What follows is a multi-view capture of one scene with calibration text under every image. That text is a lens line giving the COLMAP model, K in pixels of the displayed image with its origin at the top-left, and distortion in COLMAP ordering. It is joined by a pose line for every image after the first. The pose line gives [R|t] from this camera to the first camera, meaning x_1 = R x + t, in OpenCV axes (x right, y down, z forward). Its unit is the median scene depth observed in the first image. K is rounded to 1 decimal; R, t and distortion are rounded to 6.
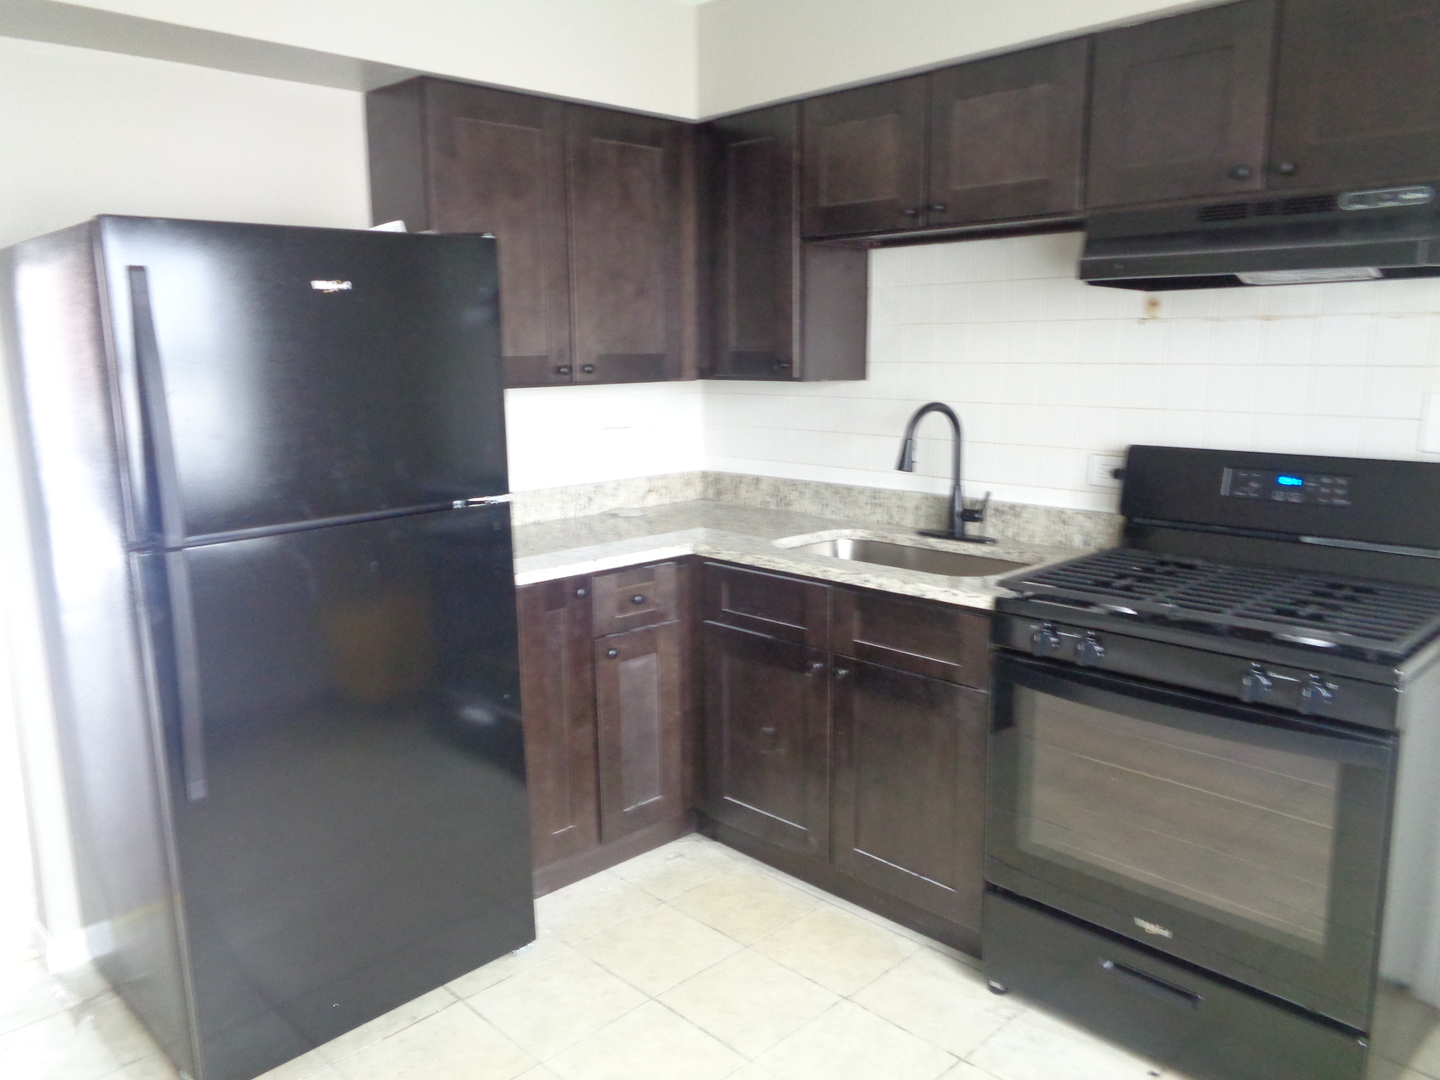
lens RADIAL K [[1086.8, 0, 717.9], [0, 1086.8, 538.2], [0, 0, 1]] dist [0.011427, 0.005346]
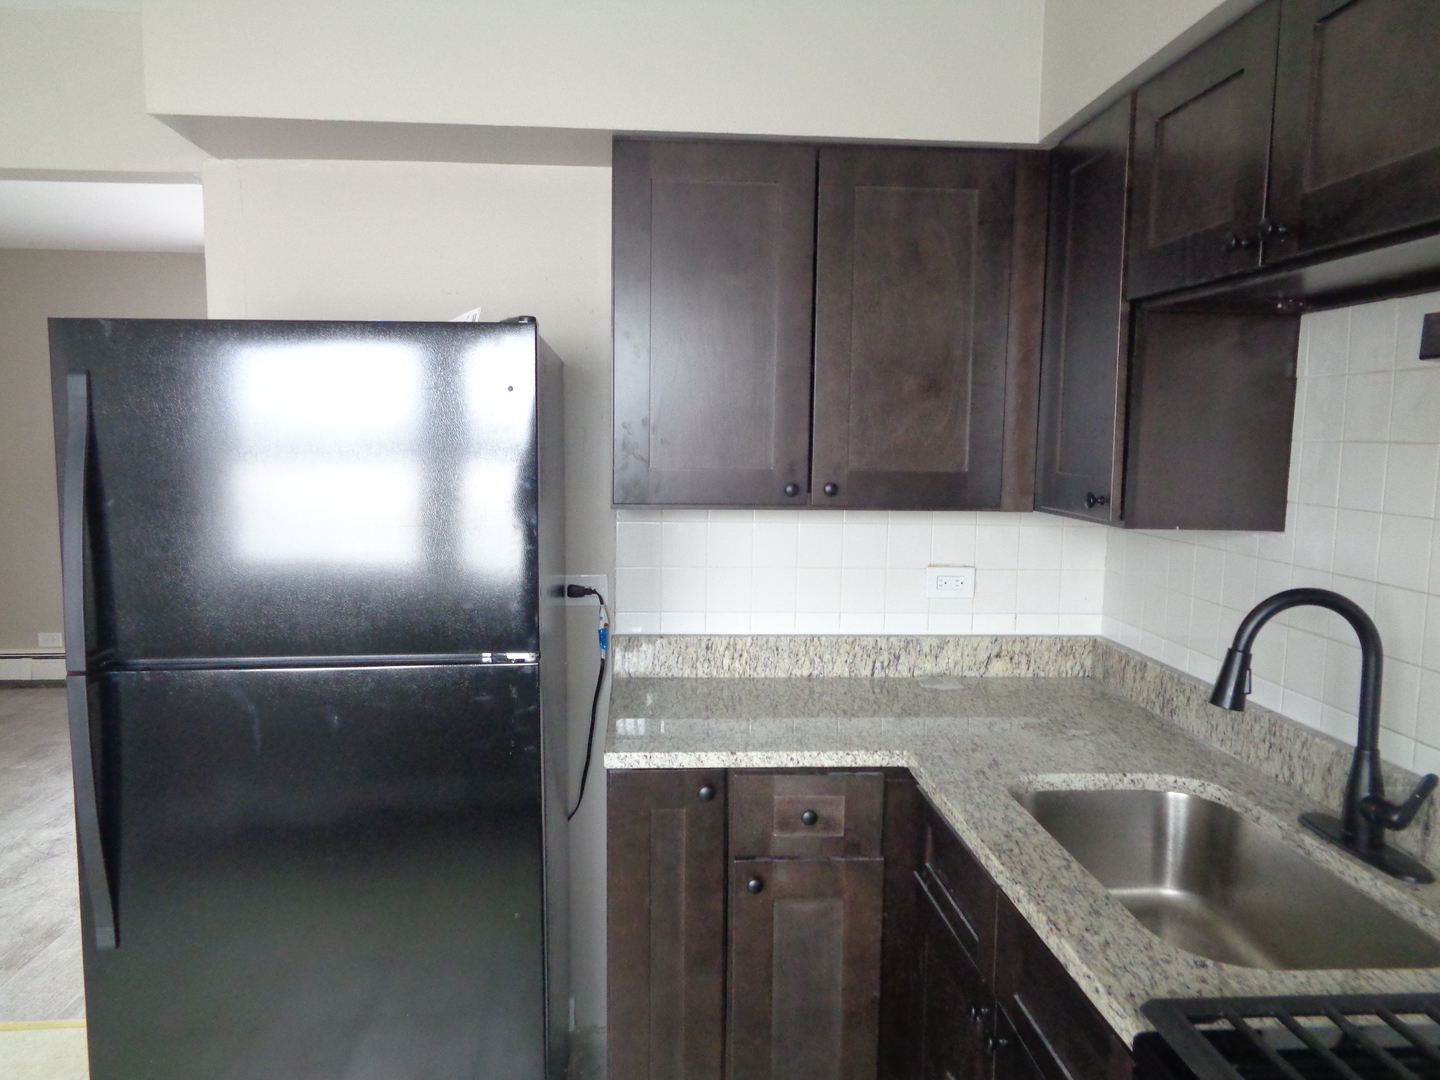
lens RADIAL K [[1086.8, 0, 719.8], [0, 1086.8, 542.4], [0, 0, 1]] dist [0.011427, 0.005346]
pose [[0.762006, 0.086409, -0.641778, 0.293353], [-0.132270, 0.990932, -0.023629, -0.088378], [0.633917, 0.102894, 0.766526, 0.366165]]
